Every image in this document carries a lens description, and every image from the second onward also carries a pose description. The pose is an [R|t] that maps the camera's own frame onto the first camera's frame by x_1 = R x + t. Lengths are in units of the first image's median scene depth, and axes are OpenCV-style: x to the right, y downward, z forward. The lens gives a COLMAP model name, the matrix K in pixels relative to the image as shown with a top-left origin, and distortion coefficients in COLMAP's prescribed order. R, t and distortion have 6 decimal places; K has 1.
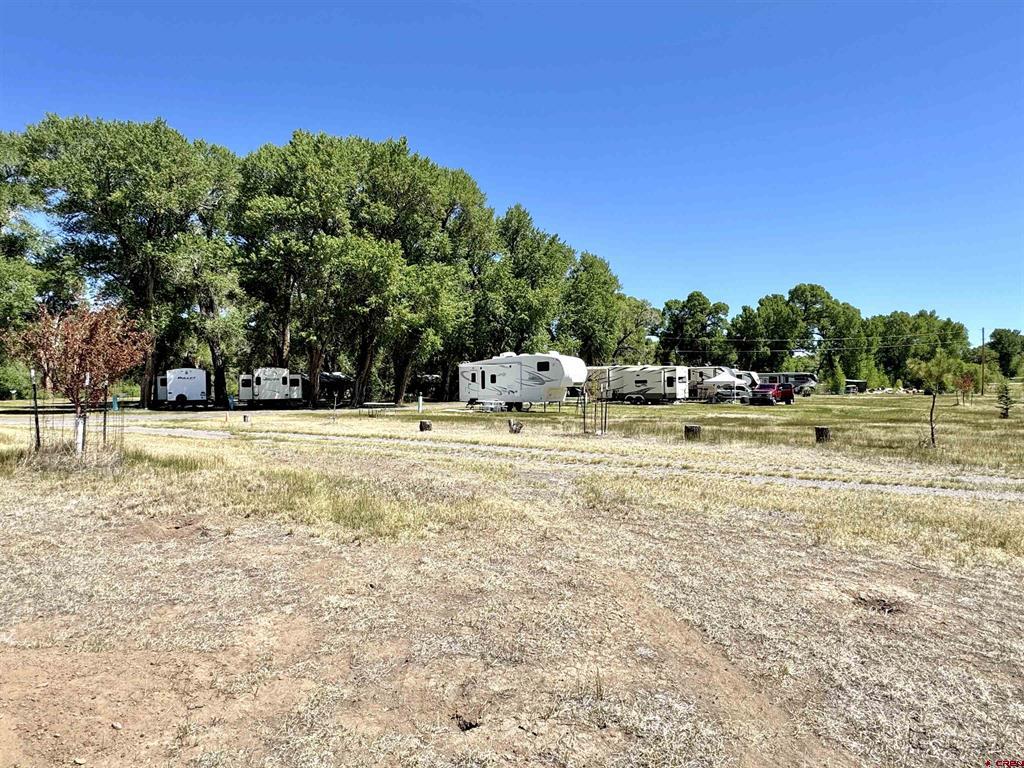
lens RADIAL K [[600.8, 0, 515.2], [0, 600.8, 382.5], [0, 0, 1]] dist [-0.007374, -0.000010]
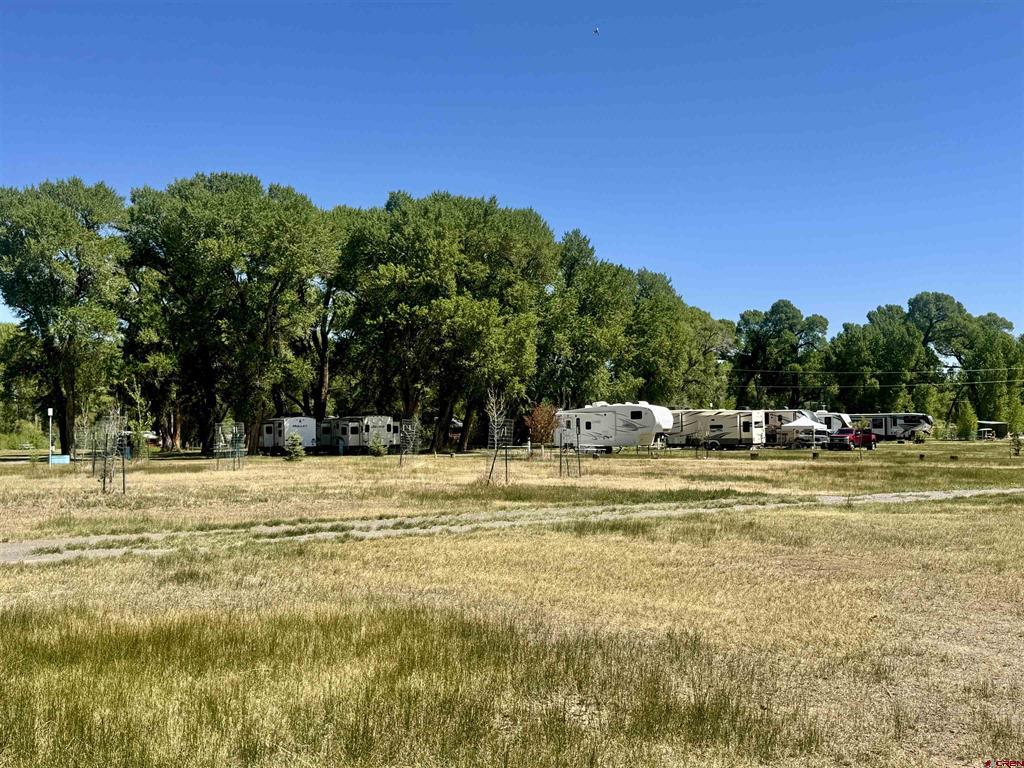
lens RADIAL K [[1131.1, 0, 509.9], [0, 1131.1, 389.0], [0, 0, 1]] dist [0.106395, 0.000000]
pose [[0.999064, -0.002842, 0.043174, -0.183697], [0.004128, 0.999550, -0.029724, -0.008102], [-0.043070, 0.029874, 0.998625, -0.744414]]
